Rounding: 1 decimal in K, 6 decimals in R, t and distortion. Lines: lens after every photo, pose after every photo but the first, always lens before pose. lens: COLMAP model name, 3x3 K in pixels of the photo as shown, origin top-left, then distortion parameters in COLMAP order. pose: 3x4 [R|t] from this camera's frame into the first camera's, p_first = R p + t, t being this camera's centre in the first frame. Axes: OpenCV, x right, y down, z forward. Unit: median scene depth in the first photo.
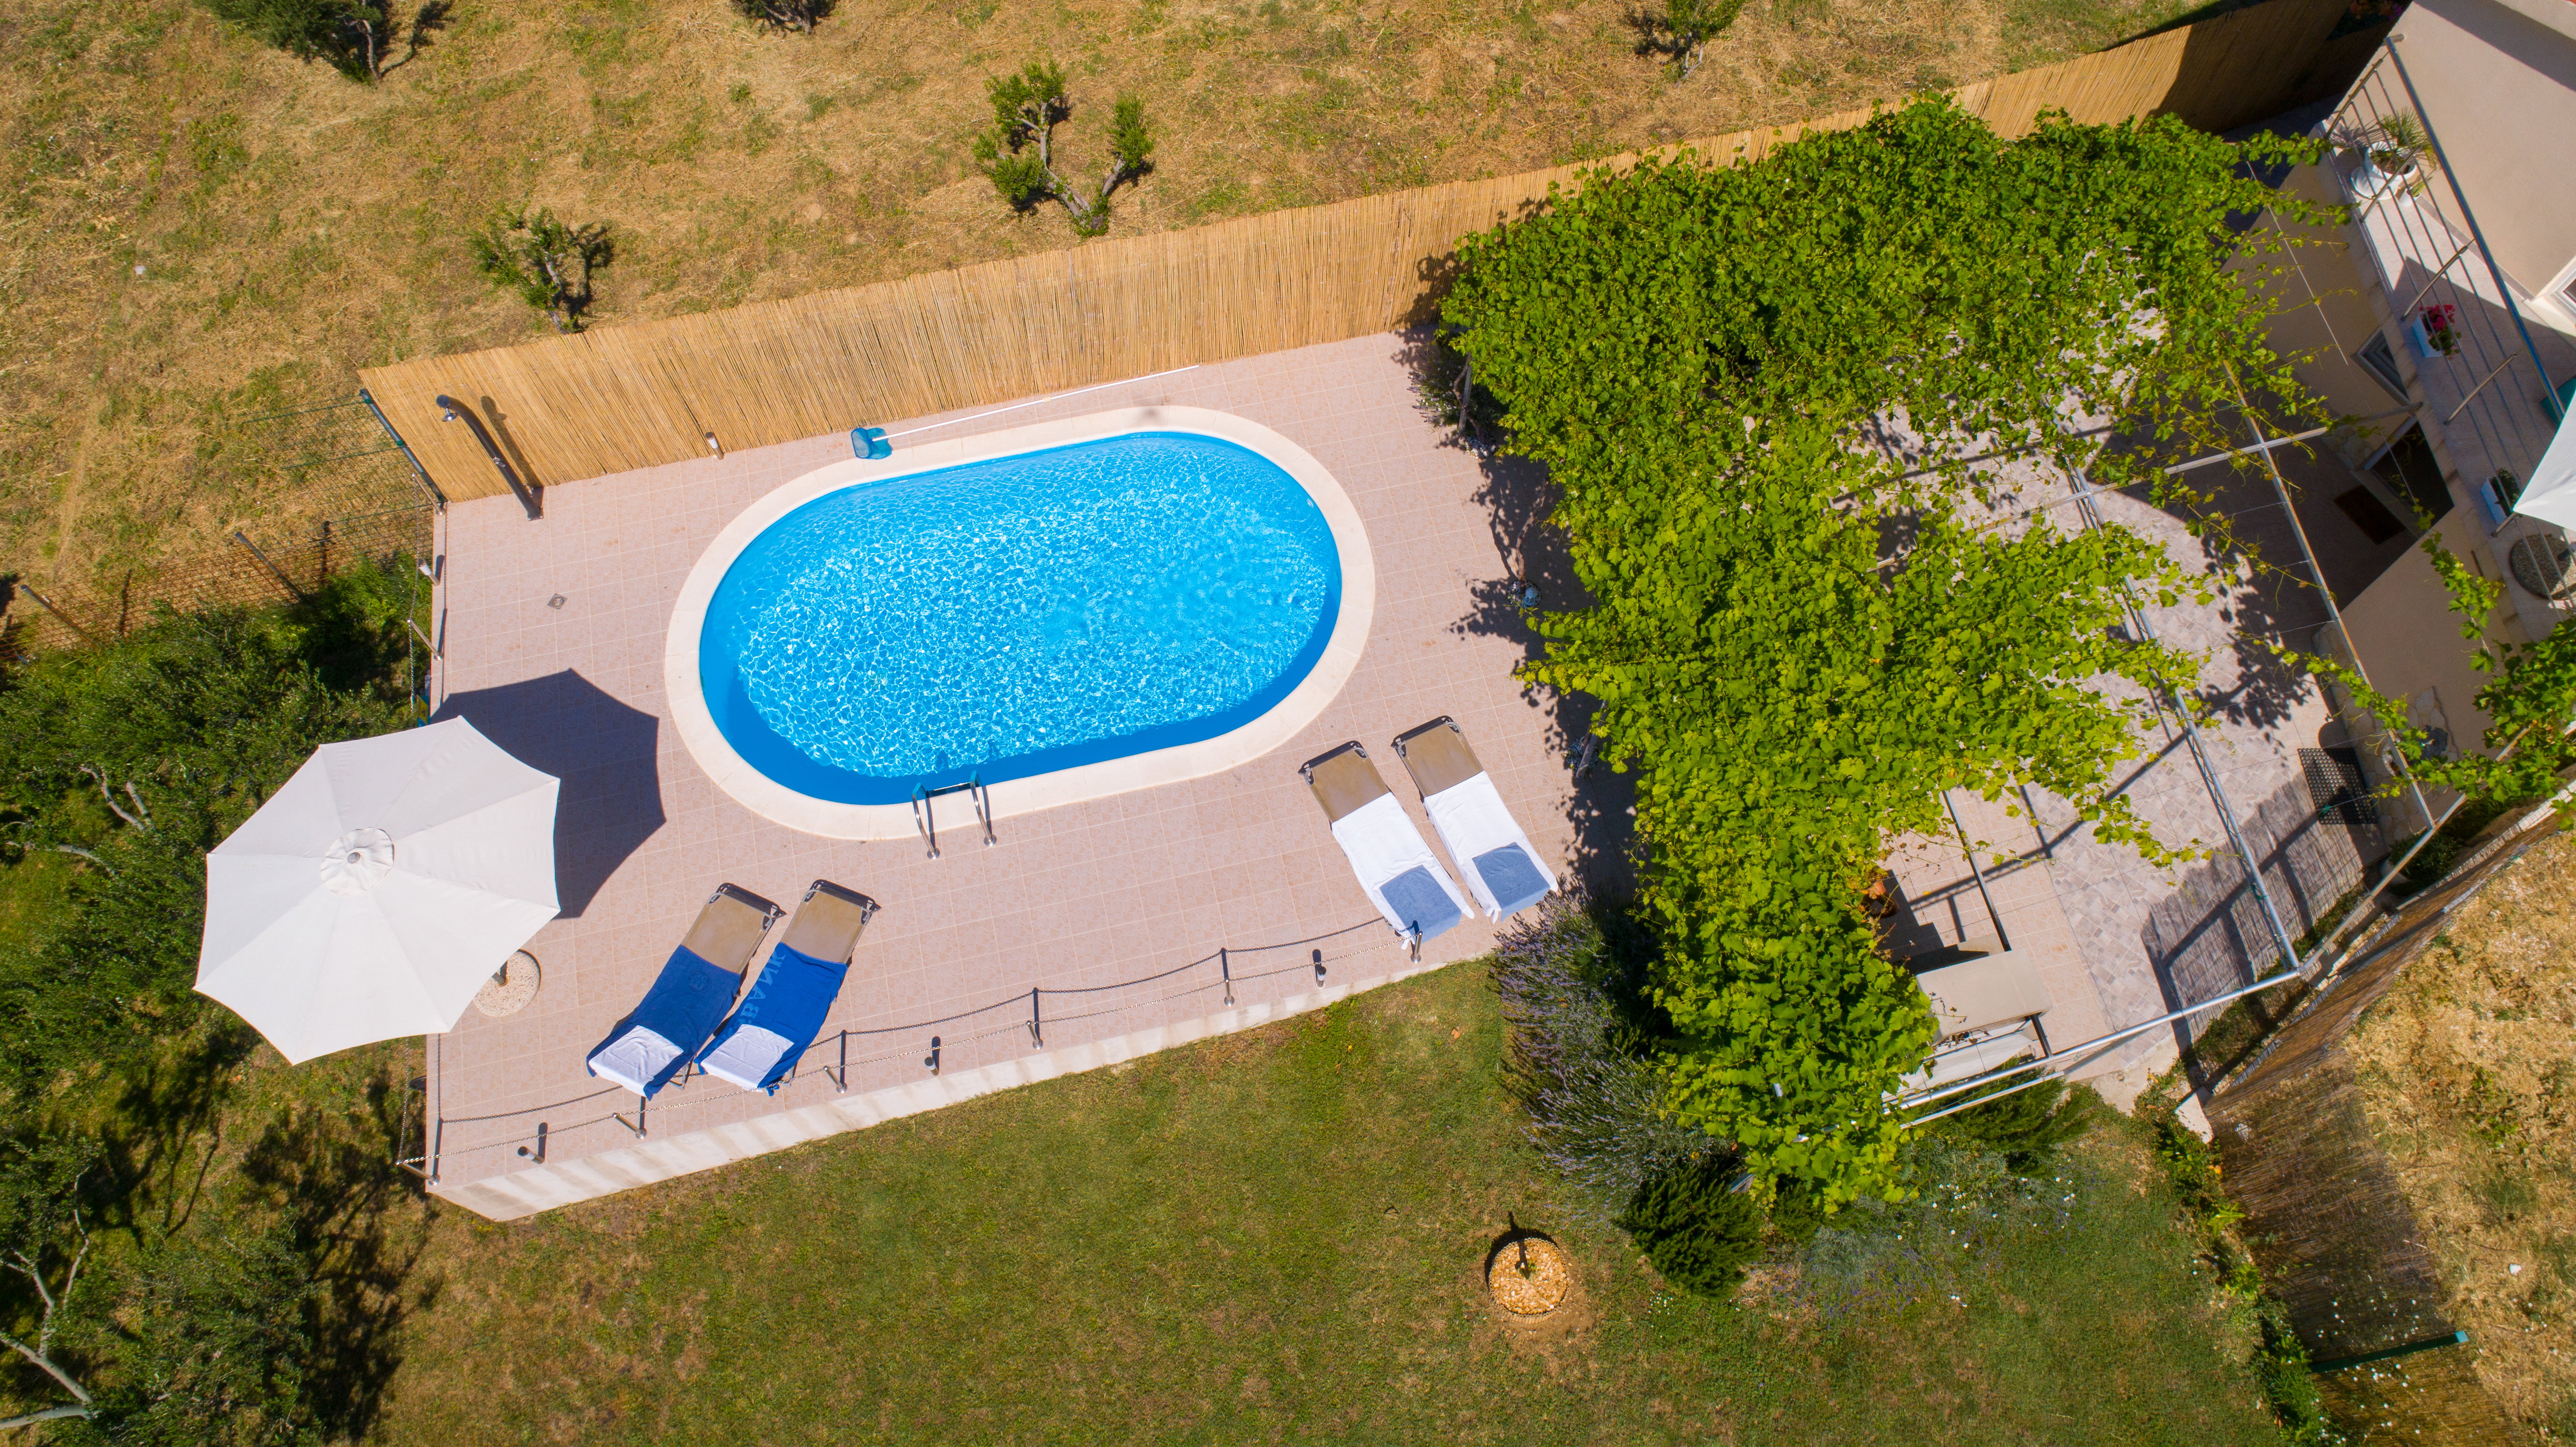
lens RADIAL K [[1716.3, 0, 1276.2], [0, 1716.3, 715.5], [0, 0, 1]] dist [-0.005867, 0.001053]
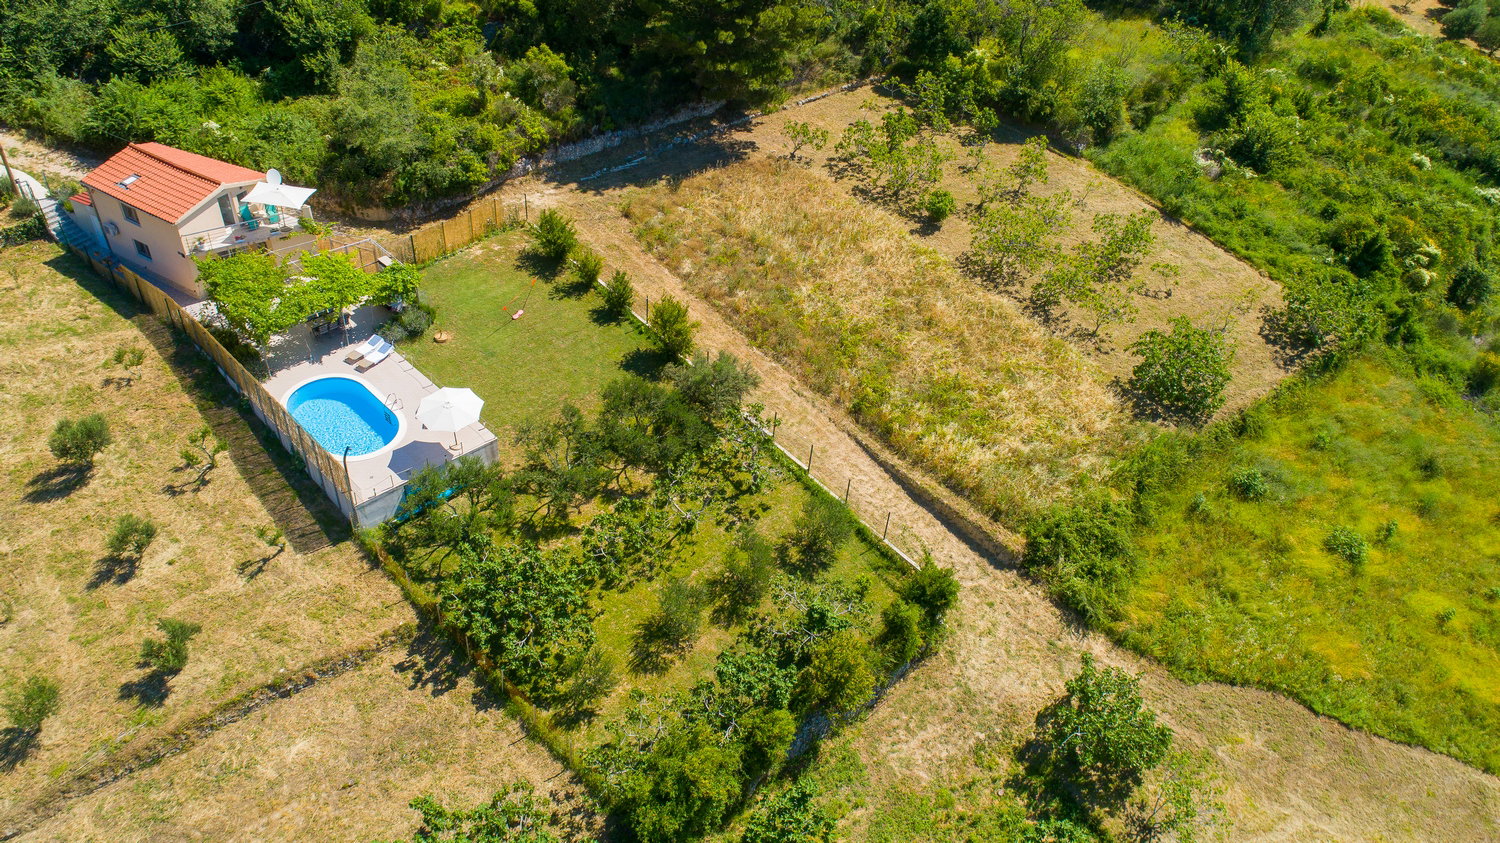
lens RADIAL K [[1089.7, 0, 750.0], [0, 1089.7, 421.5], [0, 0, 1]] dist [-0.005776, -0.000425]
pose [[-0.522836, -0.579576, 0.625088, -2.742540], [0.726724, 0.080224, 0.682229, -1.354777], [-0.445550, 0.810960, 0.379248, -0.643215]]
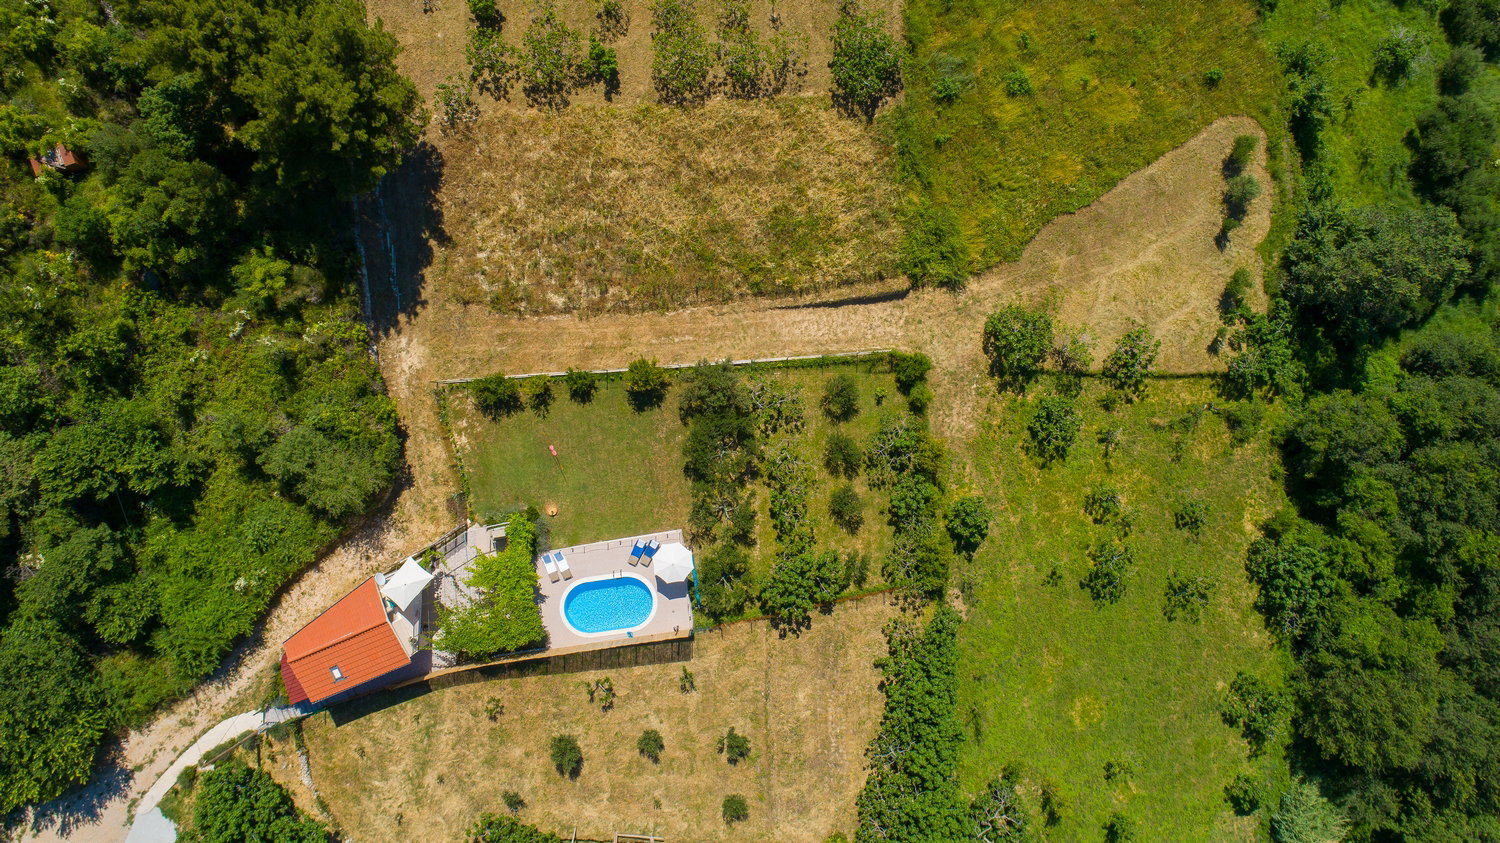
lens RADIAL K [[999.5, 0, 743.1], [0, 999.5, 416.8], [0, 0, 1]] dist [-0.005867, 0.001053]
pose [[-0.996328, -0.085328, -0.006979, -0.651073], [0.073464, -0.893957, 0.442090, -1.241319], [-0.043962, 0.439954, 0.896944, -3.324285]]
